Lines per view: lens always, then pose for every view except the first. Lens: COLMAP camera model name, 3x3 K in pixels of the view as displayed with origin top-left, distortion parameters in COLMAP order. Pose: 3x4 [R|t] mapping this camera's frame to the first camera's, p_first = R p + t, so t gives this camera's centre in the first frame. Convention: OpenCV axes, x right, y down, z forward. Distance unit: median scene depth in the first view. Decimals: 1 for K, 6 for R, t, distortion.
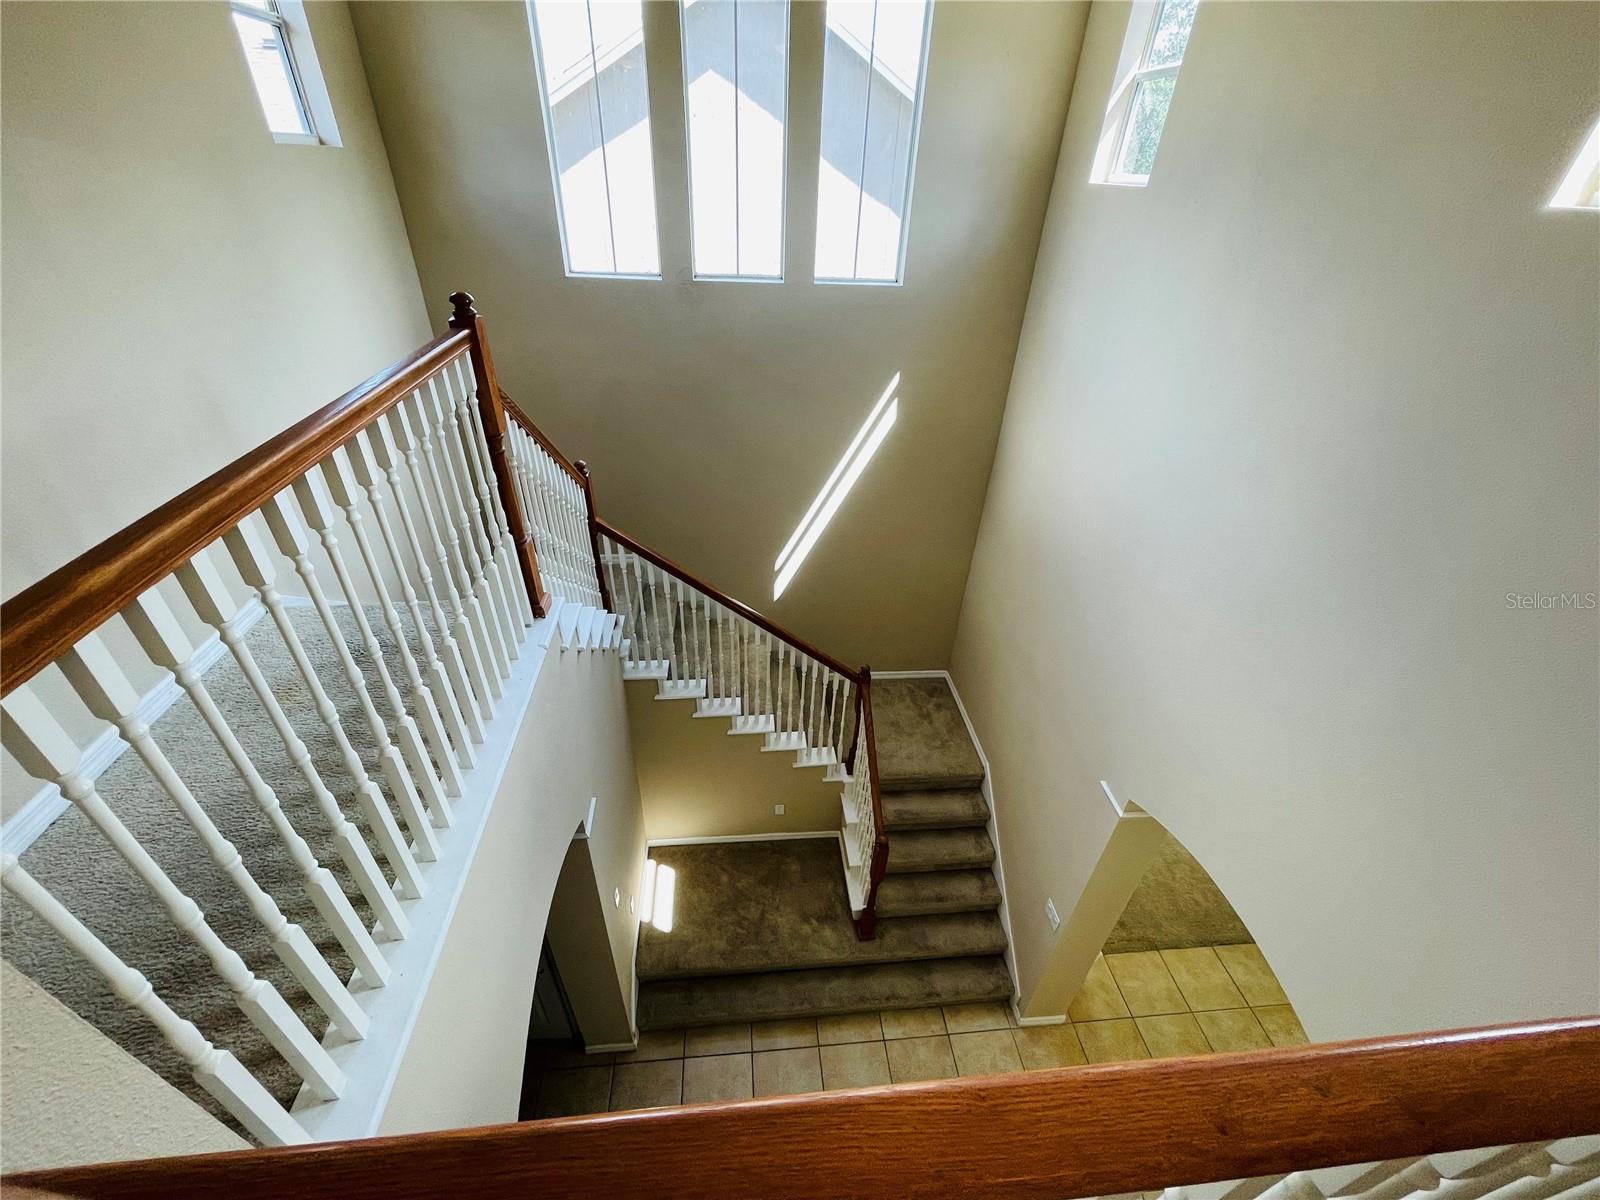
lens RADIAL K [[659.3, 0, 799.5], [0, 659.3, 605.5], [0, 0, 1]] dist [-0.000300, -0.000240]
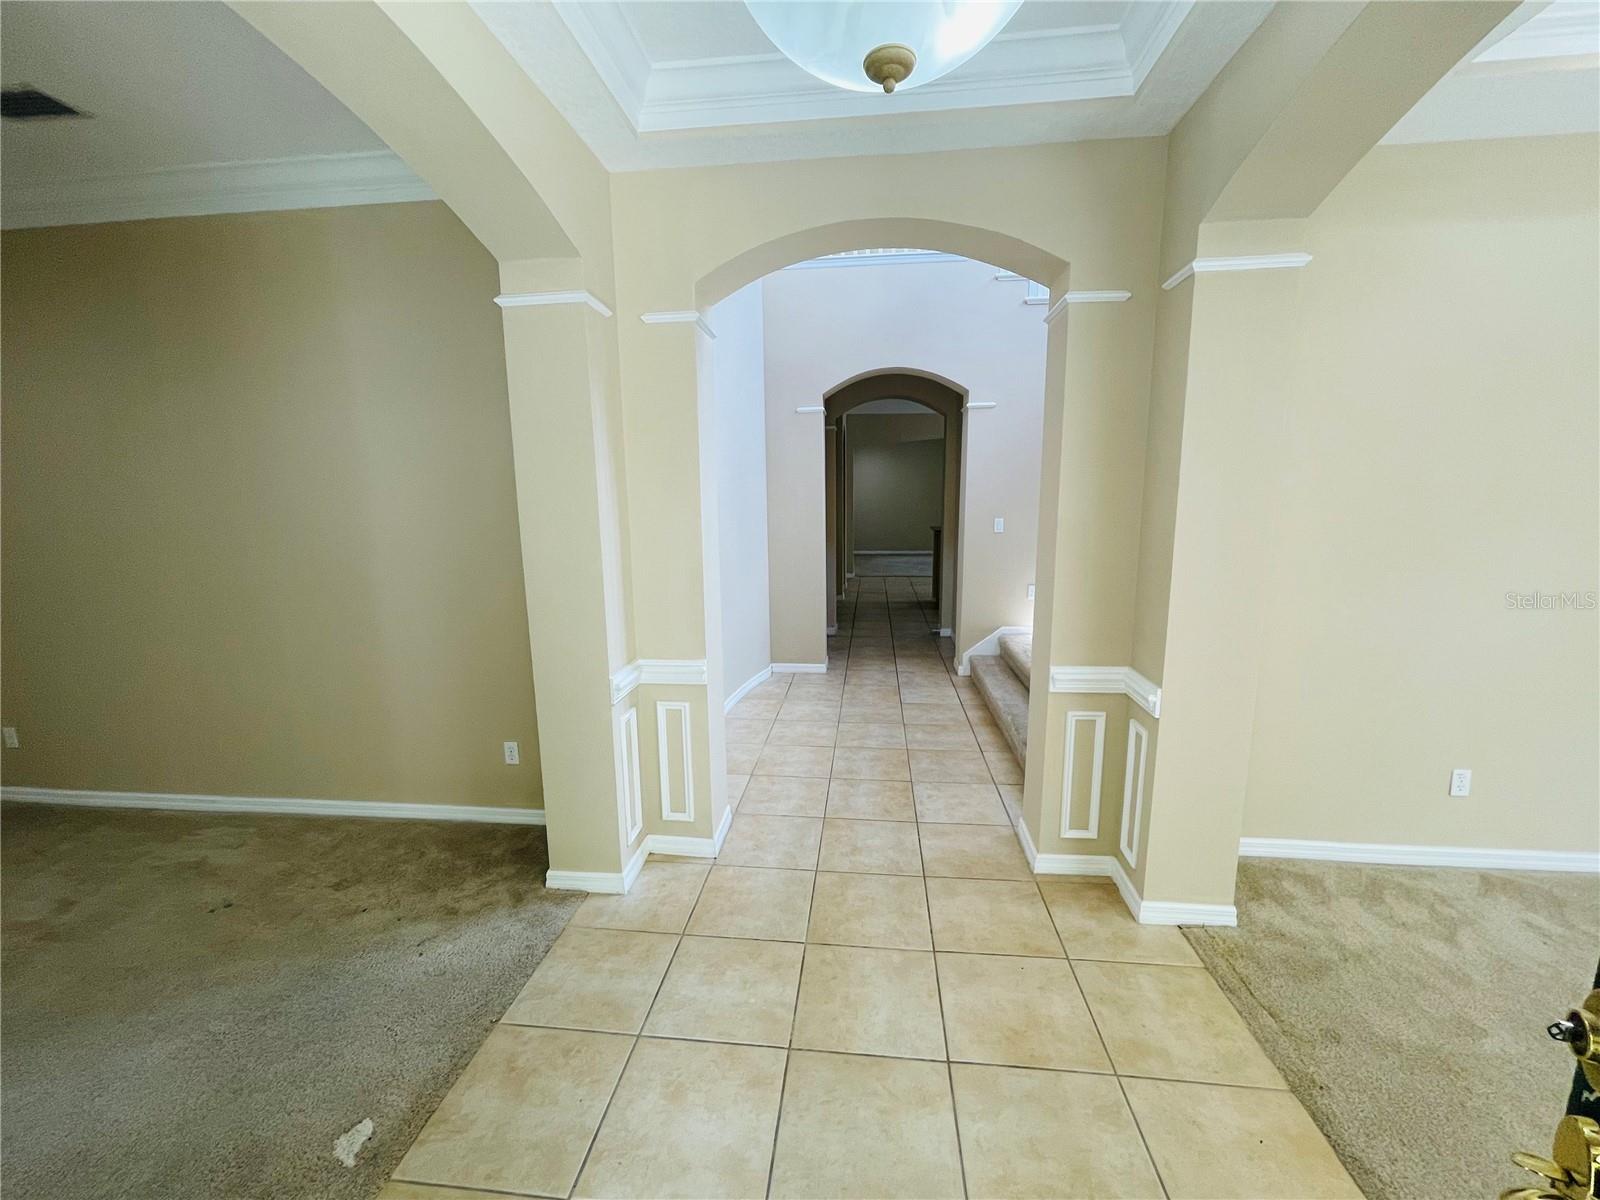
lens RADIAL K [[645.4, 0, 797.2], [0, 645.4, 605.2], [0, 0, 1]] dist [0.001919, -0.000319]
pose [[-0.203304, 0.127497, -0.970779, 1.032337], [-0.550744, 0.804872, 0.221047, 0.453994], [0.809536, 0.579591, -0.093415, 0.776414]]
